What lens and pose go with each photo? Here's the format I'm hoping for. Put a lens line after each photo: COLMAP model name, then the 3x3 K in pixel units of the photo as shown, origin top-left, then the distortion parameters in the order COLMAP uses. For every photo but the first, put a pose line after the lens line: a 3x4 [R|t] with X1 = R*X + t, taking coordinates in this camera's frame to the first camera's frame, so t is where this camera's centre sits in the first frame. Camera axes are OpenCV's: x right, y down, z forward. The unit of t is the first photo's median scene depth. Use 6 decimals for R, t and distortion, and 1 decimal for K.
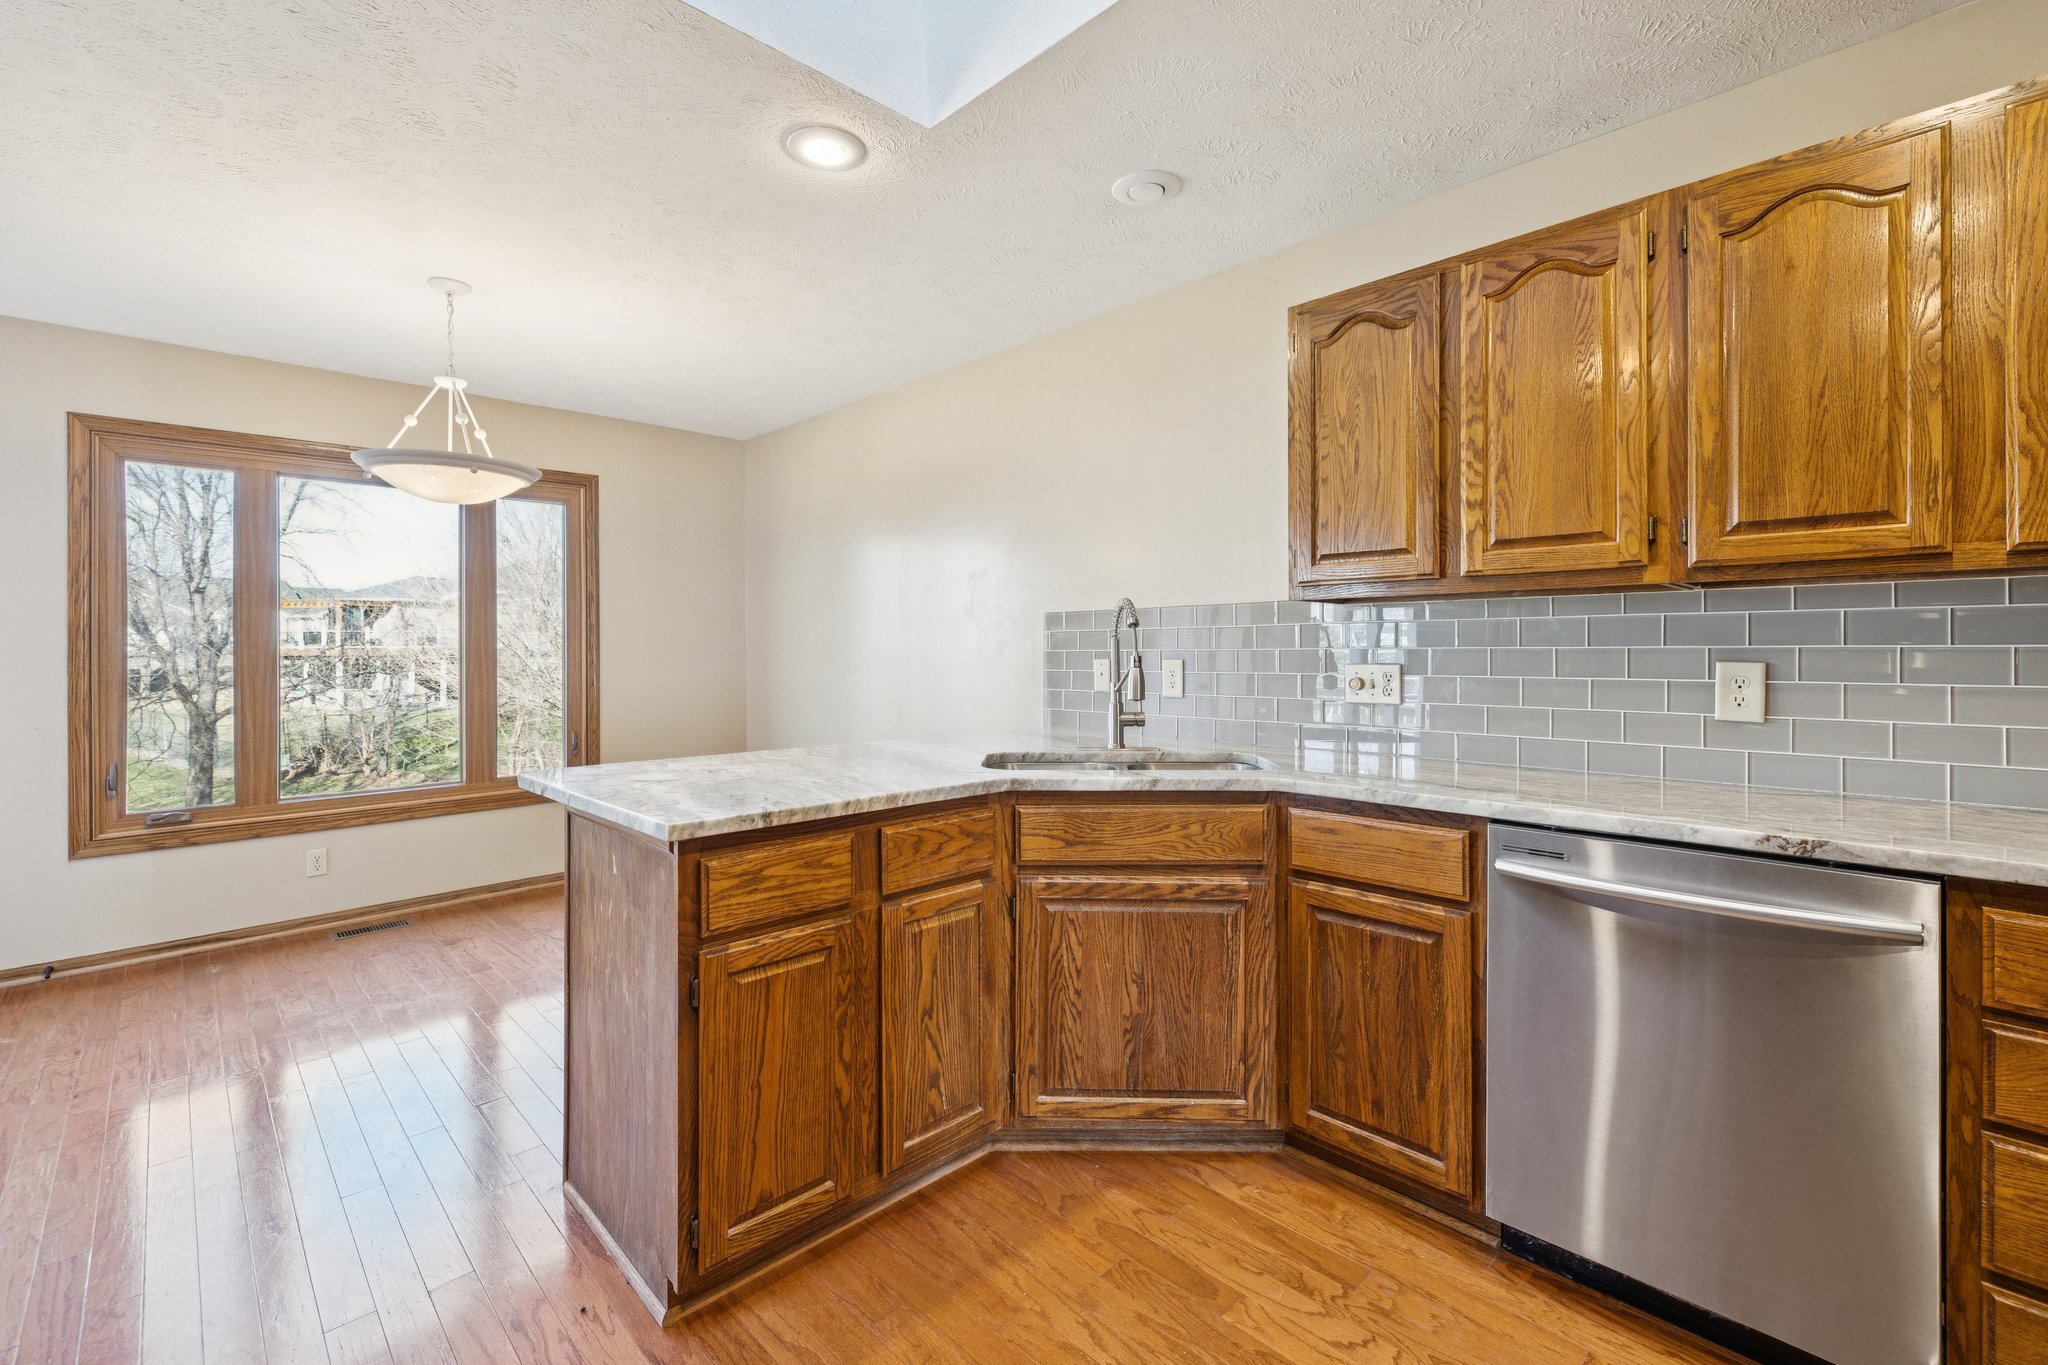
lens RADIAL K [[881.9, 0, 1023.6], [0, 881.9, 649.2], [0, 0, 1]] dist [0.009473, 0.000043]
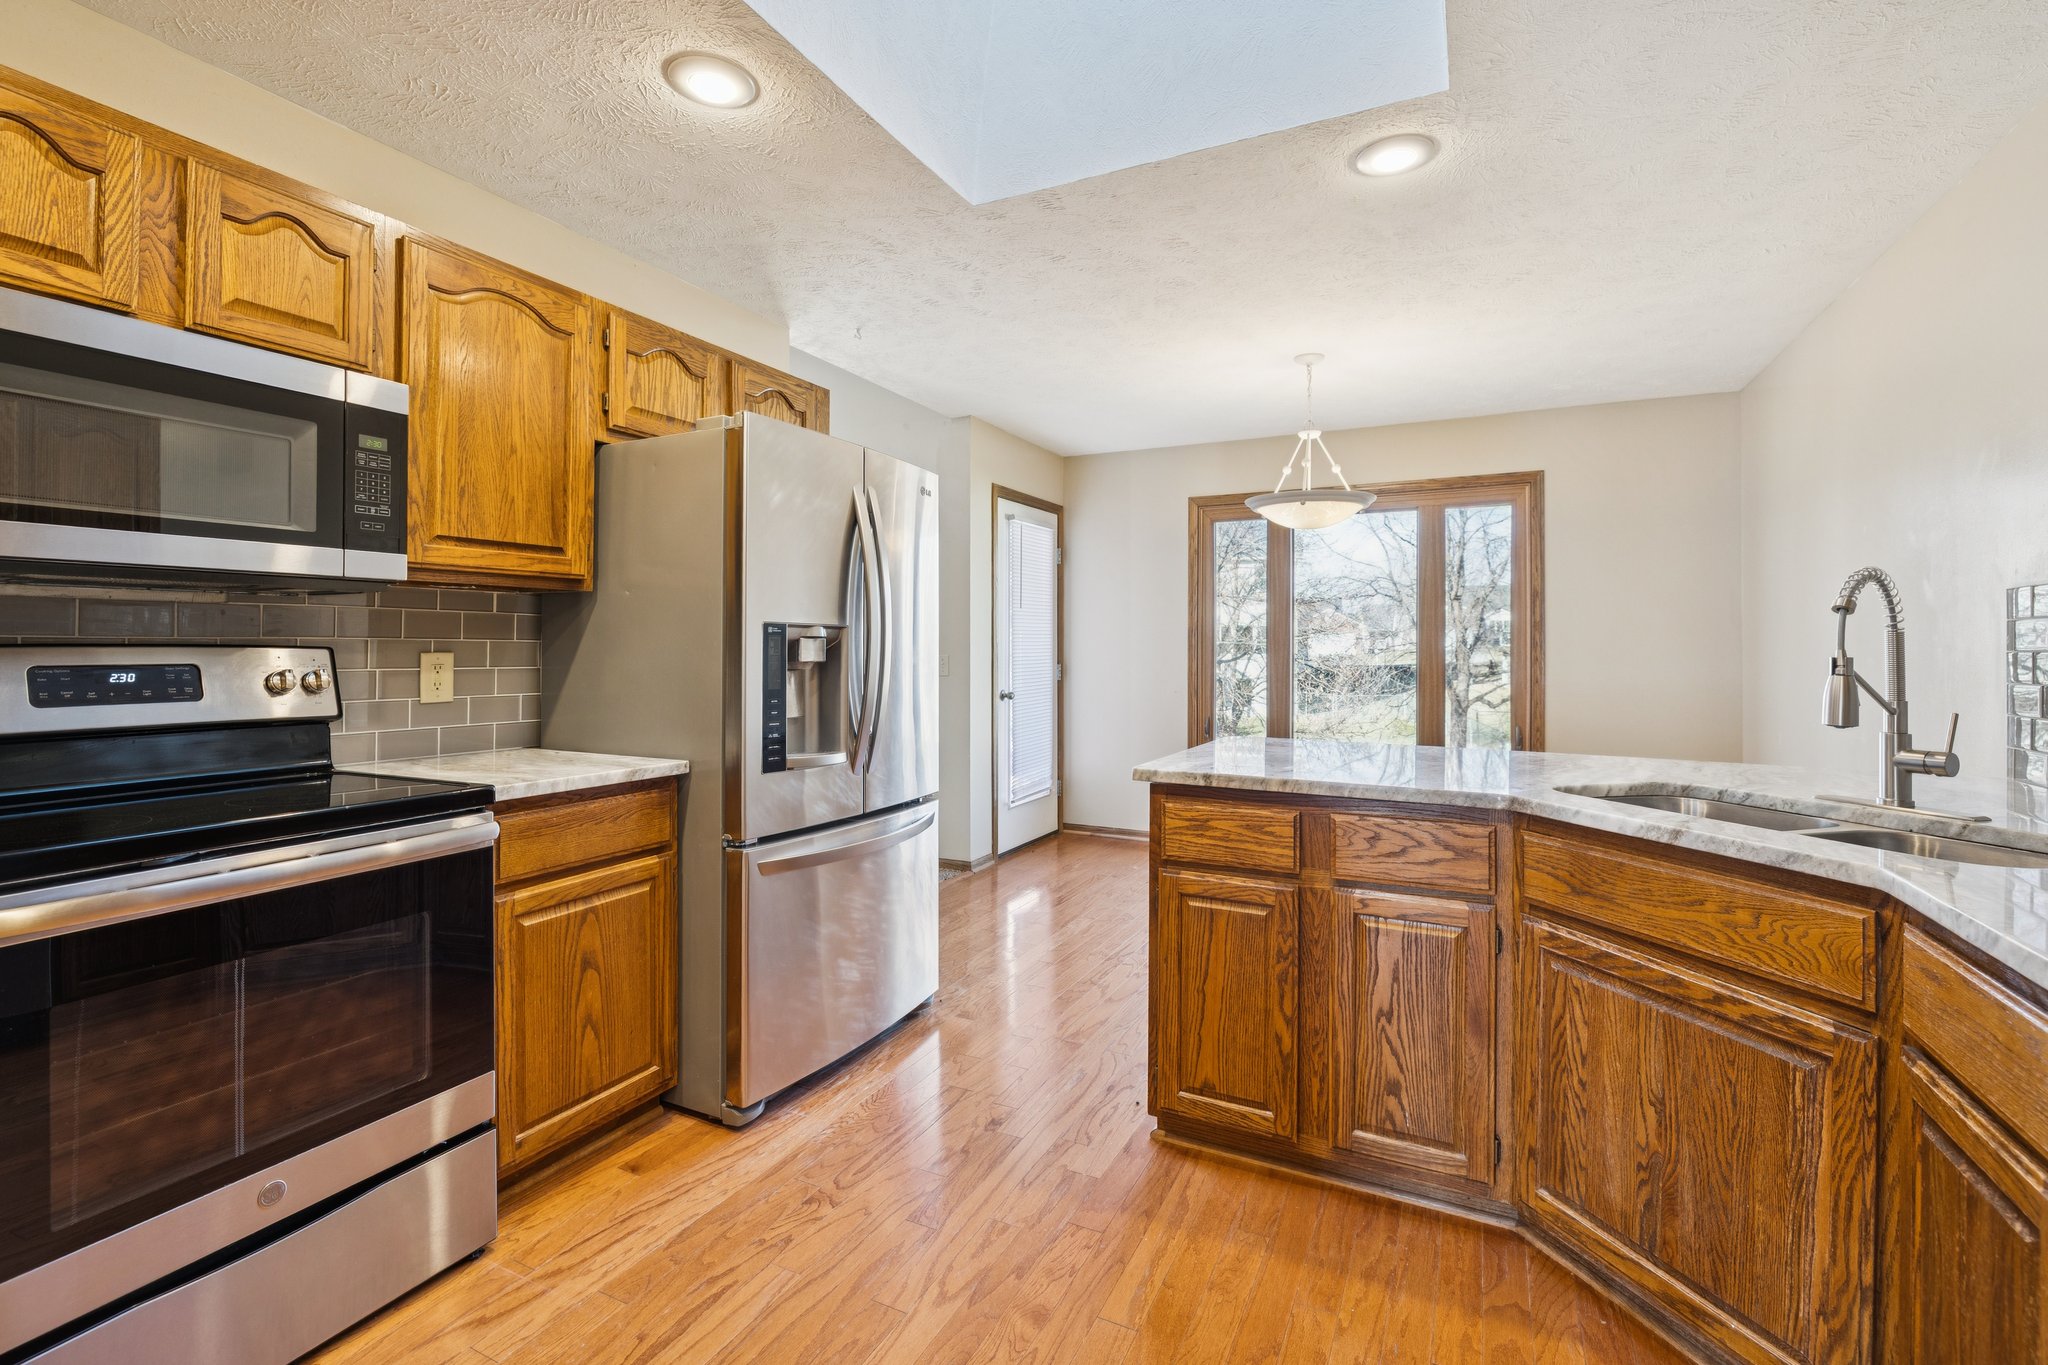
lens RADIAL K [[915.6, 0, 1022.8], [0, 915.6, 638.6], [0, 0, 1]] dist [0.000287, 0.000455]
pose [[0.332549, -0.001316, -0.943085, 0.664405], [-0.007925, 0.999960, -0.004190, 0.001578], [0.943053, 0.008867, 0.332525, 0.259691]]
